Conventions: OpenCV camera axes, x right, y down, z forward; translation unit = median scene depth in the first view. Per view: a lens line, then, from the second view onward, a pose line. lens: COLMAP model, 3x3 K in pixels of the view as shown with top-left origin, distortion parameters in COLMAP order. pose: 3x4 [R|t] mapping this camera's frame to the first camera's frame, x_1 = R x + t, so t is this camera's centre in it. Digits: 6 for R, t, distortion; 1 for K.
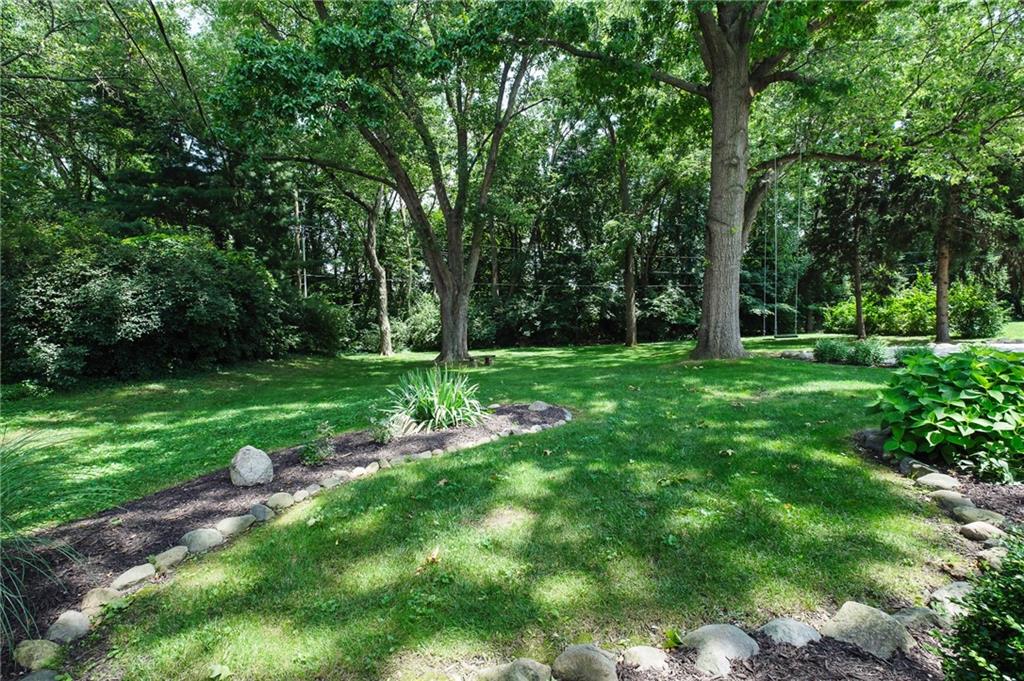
lens RADIAL K [[453.0, 0, 488.9], [0, 453.0, 313.1], [0, 0, 1]] dist [-0.000343, 0.001182]
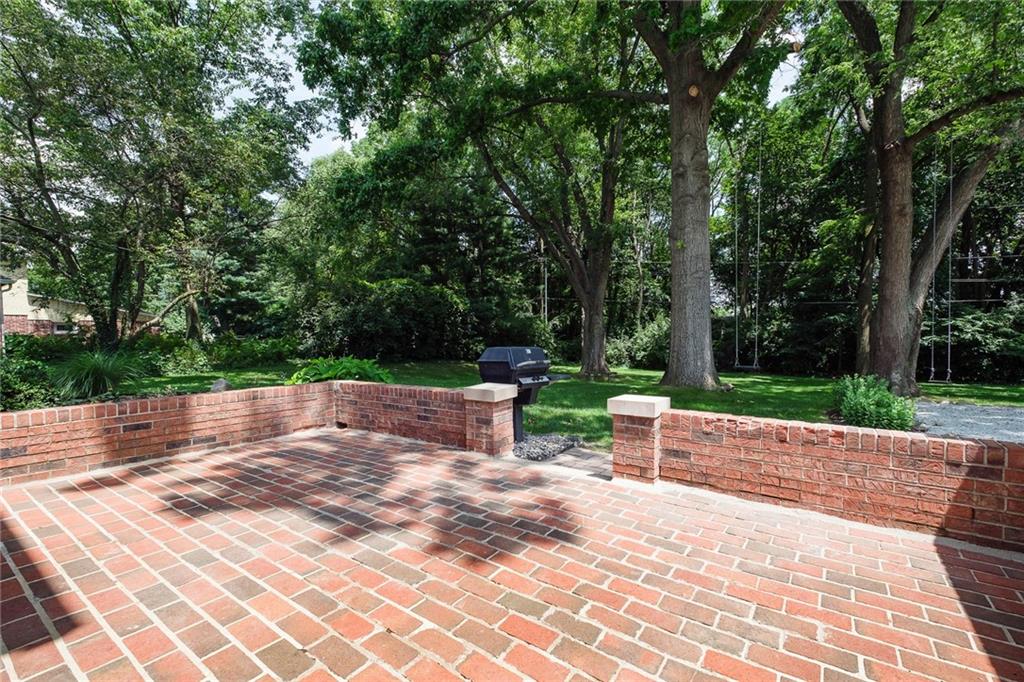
lens RADIAL K [[453.0, 0, 509.2], [0, 453.0, 332.5], [0, 0, 1]] dist [-0.000343, 0.001182]
pose [[0.728546, 0.027029, -0.684463, 0.536492], [-0.026479, 0.999586, 0.011289, -0.005445], [0.684485, 0.009899, 0.728960, 0.056813]]
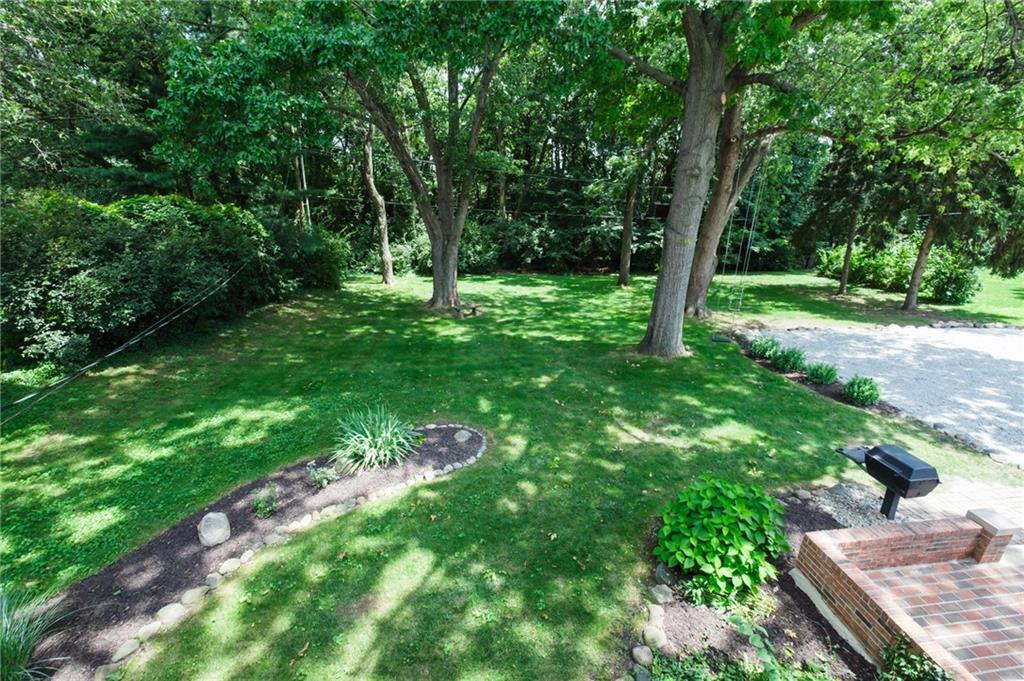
lens RADIAL K [[453.0, 0, 515.8], [0, 453.0, 335.6], [0, 0, 1]] dist [-0.000343, 0.001182]
pose [[0.998883, 0.046917, 0.005674, 0.089172], [-0.046458, 0.952842, 0.299890, -0.158348], [0.008663, -0.299818, 0.953957, -0.039862]]
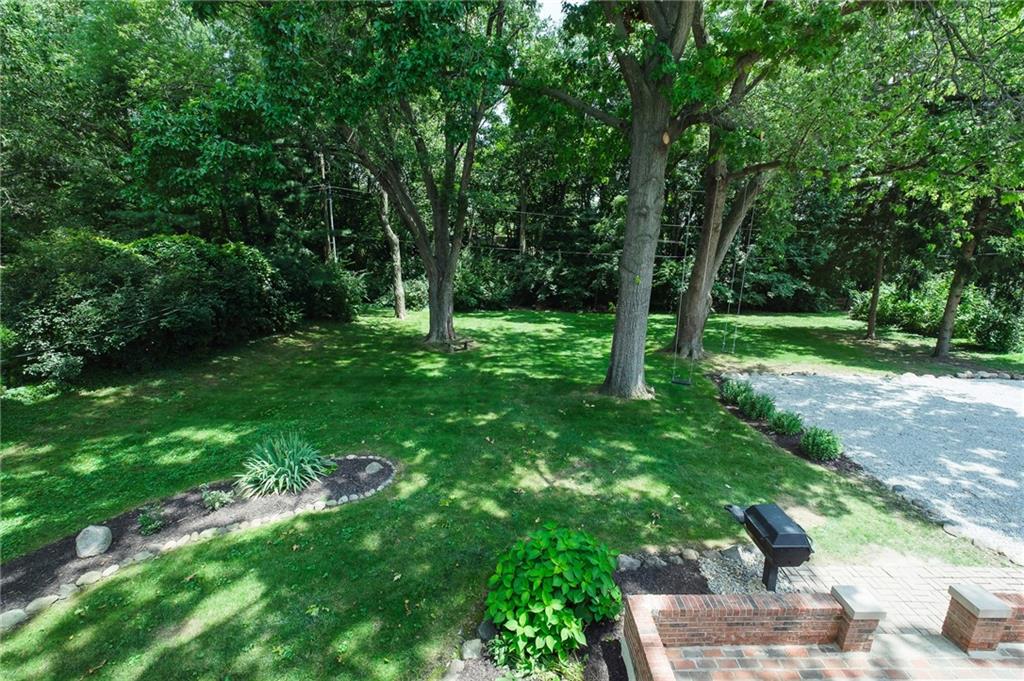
lens RADIAL K [[453.0, 0, 513.1], [0, 453.0, 333.1], [0, 0, 1]] dist [-0.000343, 0.001182]
pose [[0.990585, 0.070675, -0.117248, 0.227975], [-0.043155, 0.973978, 0.222496, -0.164331], [0.129922, -0.215342, 0.967858, -0.031618]]
